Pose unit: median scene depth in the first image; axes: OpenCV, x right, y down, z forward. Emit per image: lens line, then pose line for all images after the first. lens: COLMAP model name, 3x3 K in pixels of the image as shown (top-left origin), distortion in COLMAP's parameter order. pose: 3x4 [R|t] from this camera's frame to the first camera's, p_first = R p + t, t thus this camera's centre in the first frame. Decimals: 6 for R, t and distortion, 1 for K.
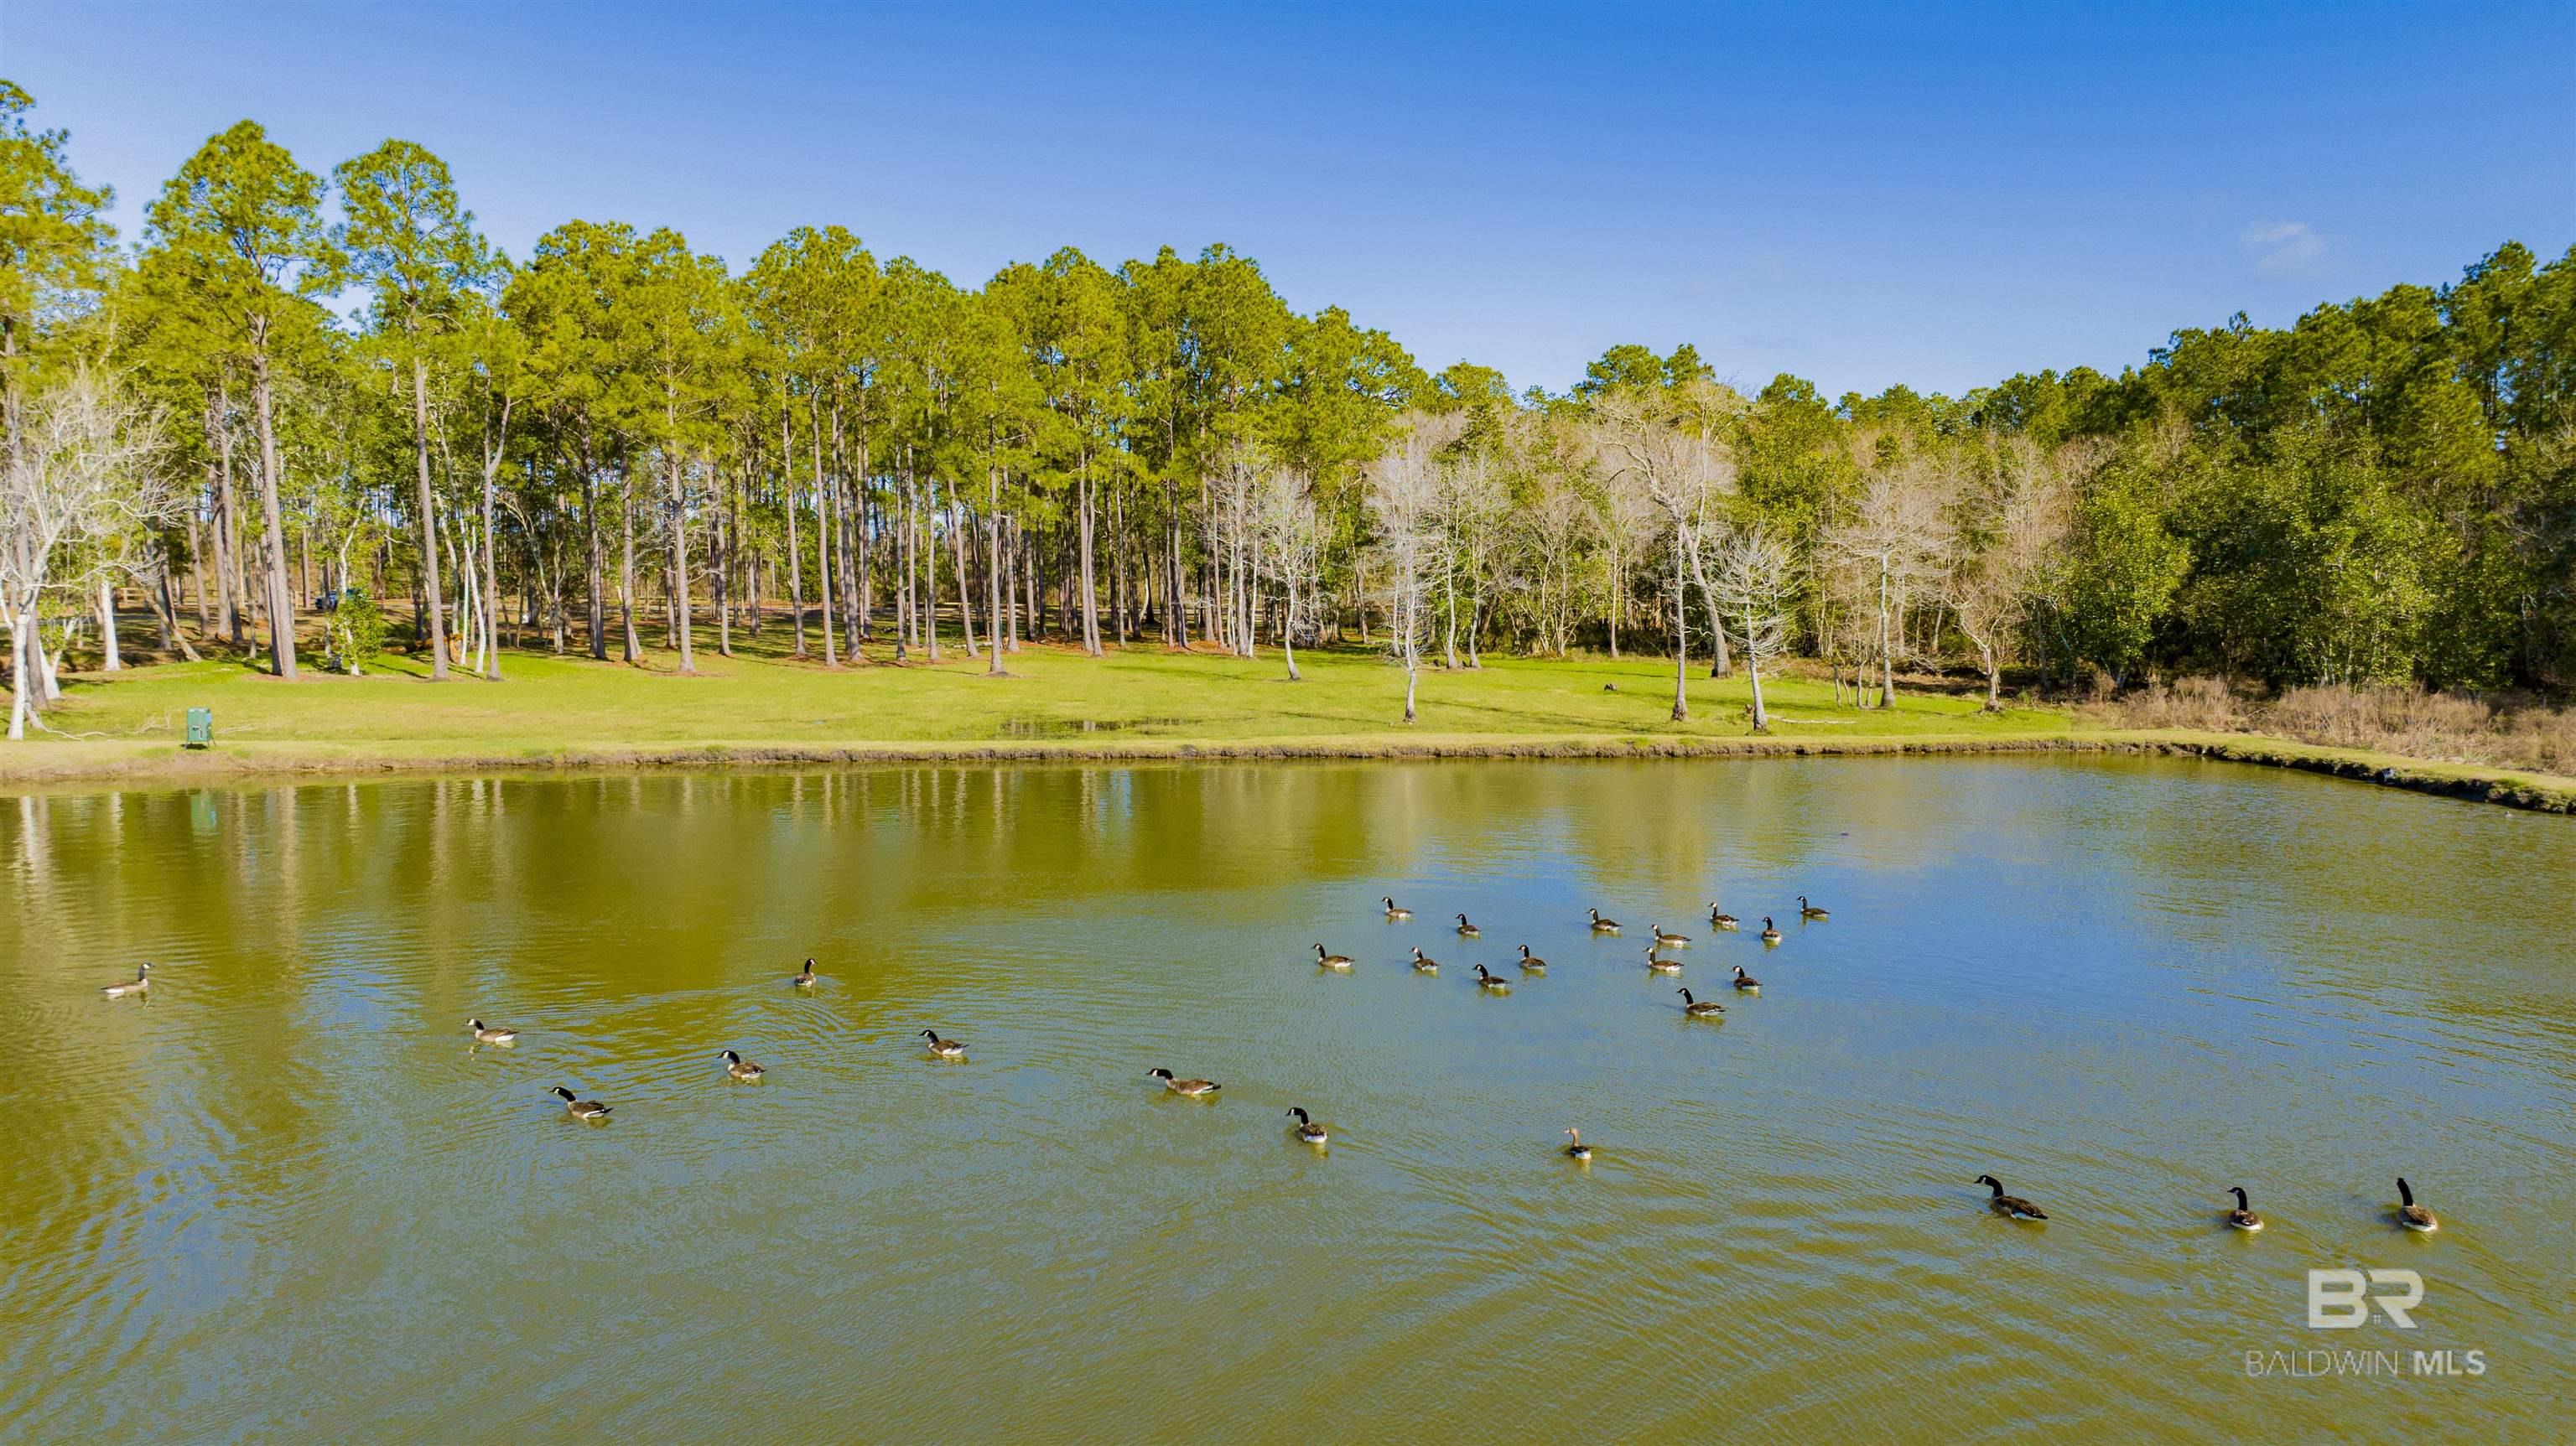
lens RADIAL K [[1832.8, 0, 1288.0], [0, 1832.8, 723.0], [0, 0, 1]] dist [-0.038298, 0.002385]
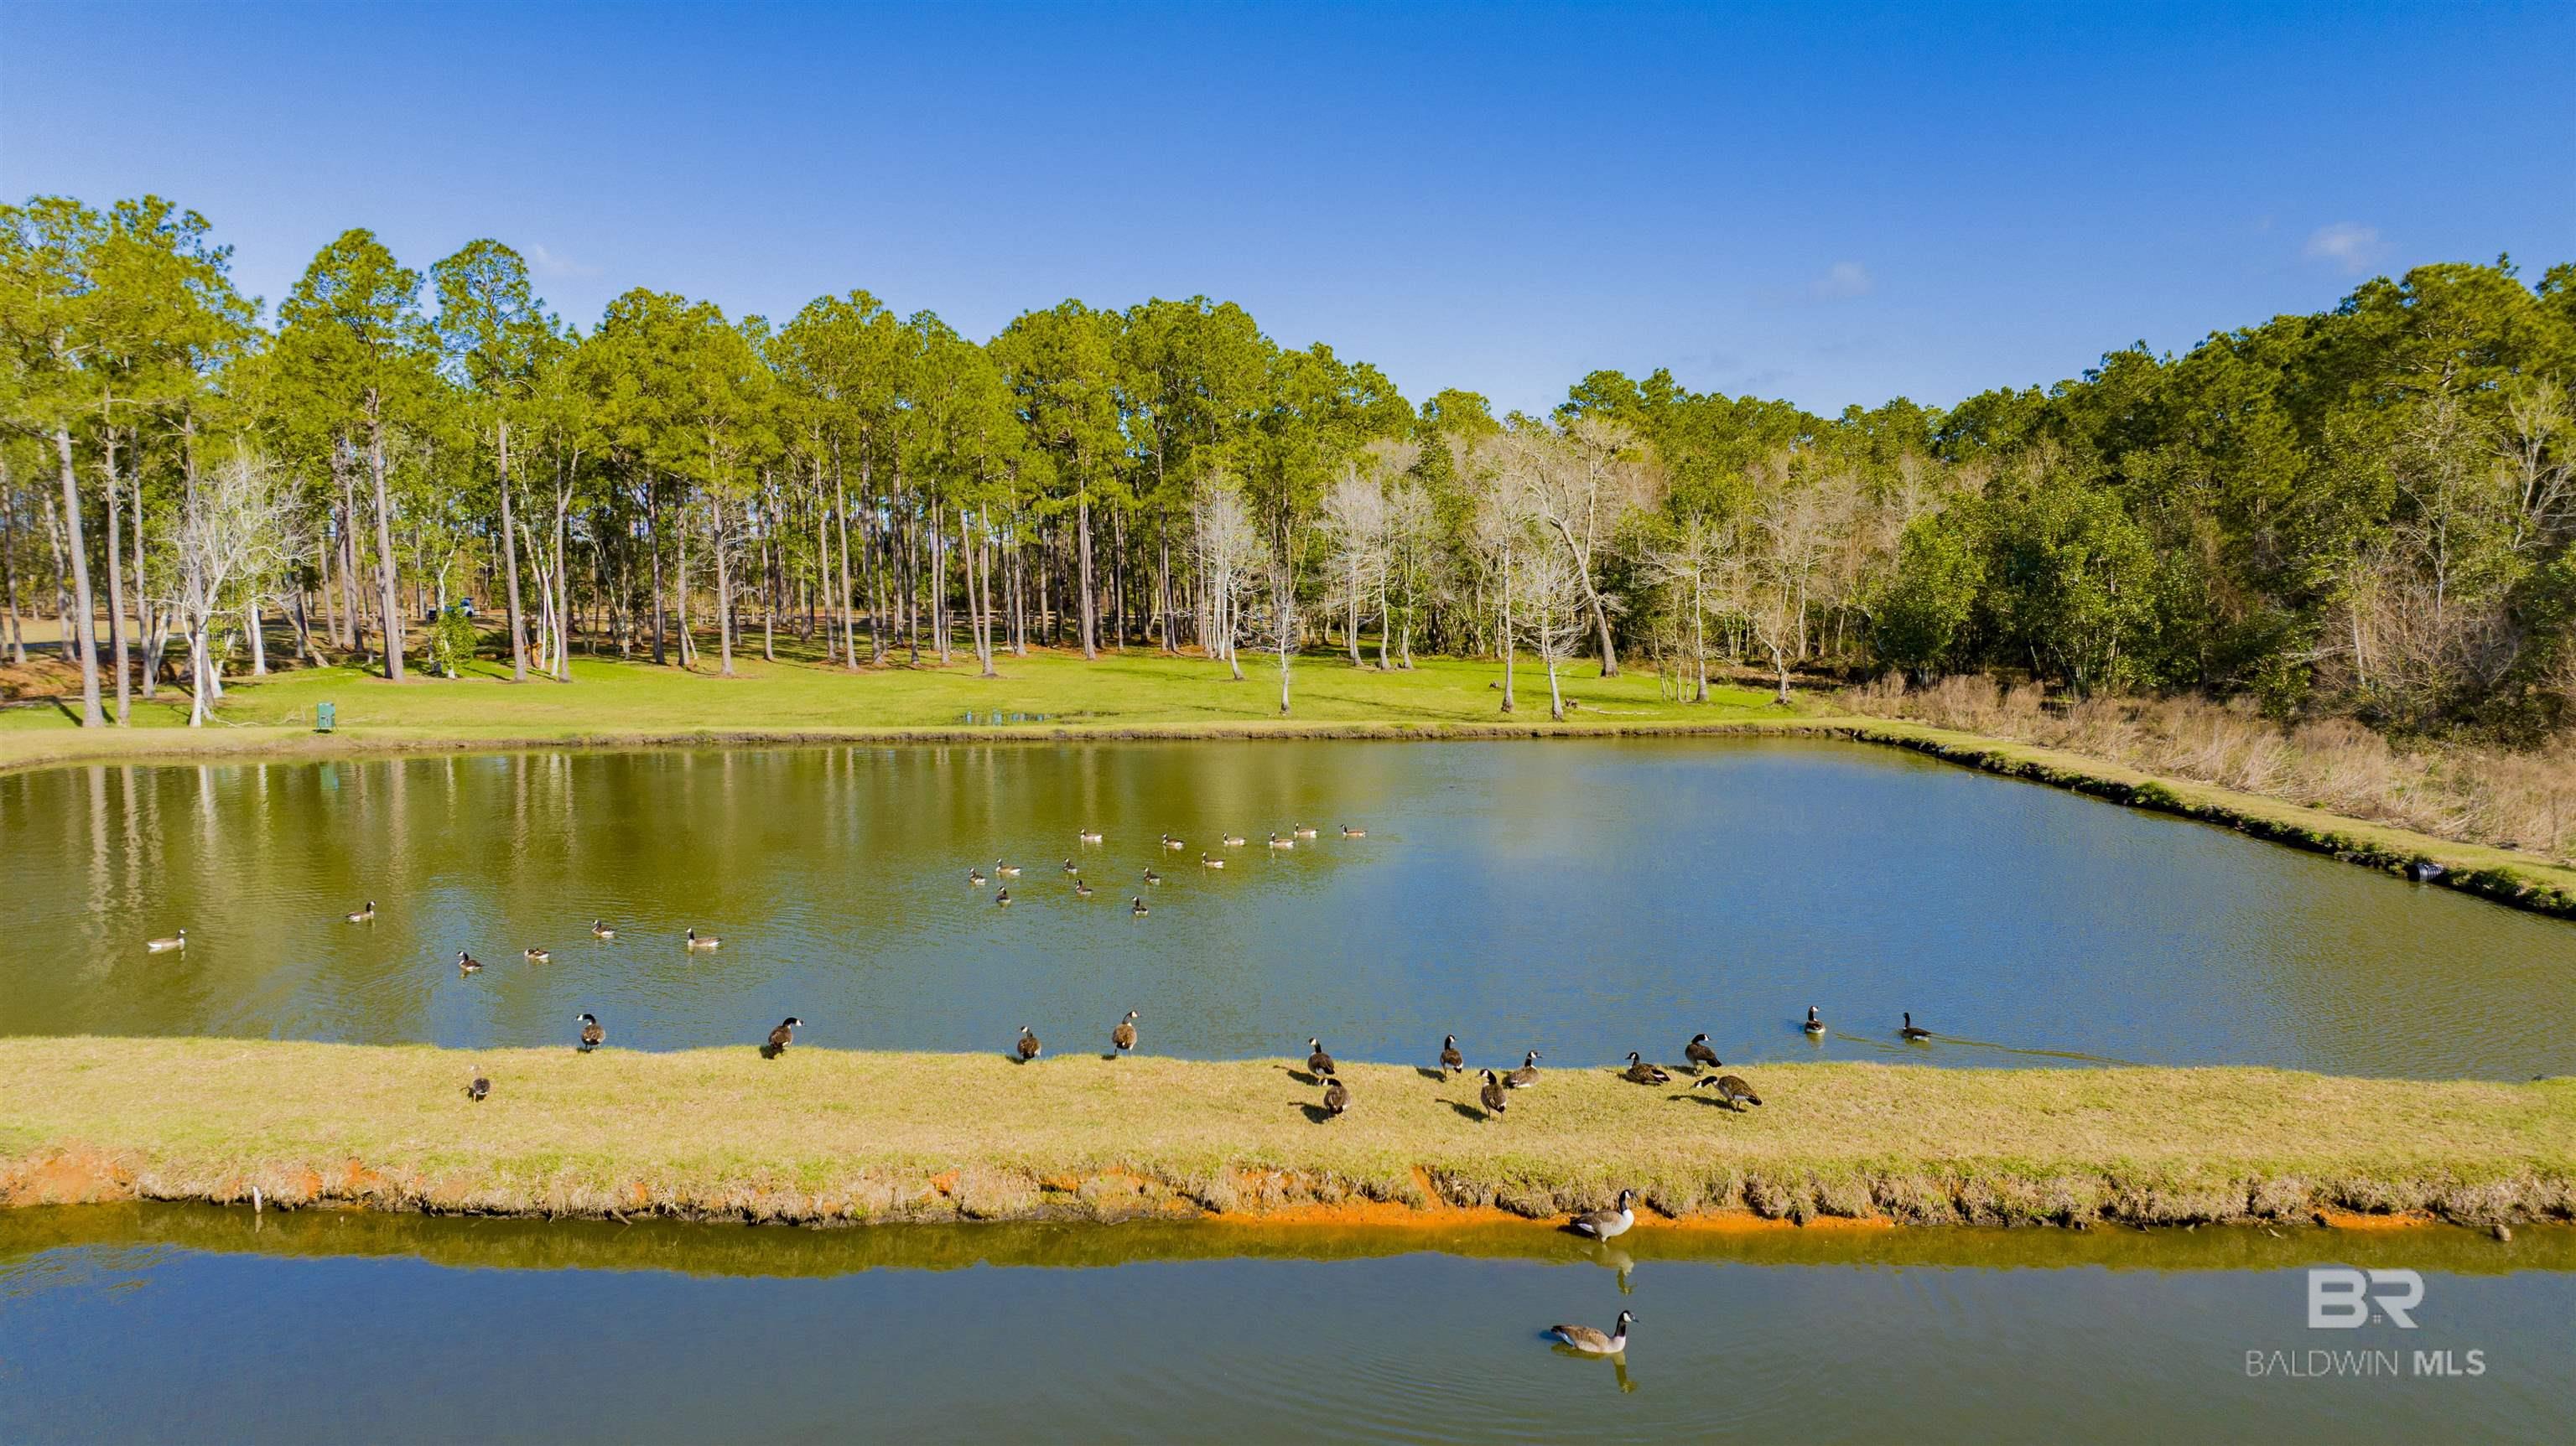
lens RADIAL K [[1818.2, 0, 1288.0], [0, 1818.2, 723.0], [0, 0, 1]] dist [-0.038136, -0.003397]
pose [[0.998659, -0.001793, -0.051748, 0.090425], [0.001811, 0.999998, 0.000318, 0.003725], [0.051748, -0.000411, 0.998660, -0.148765]]
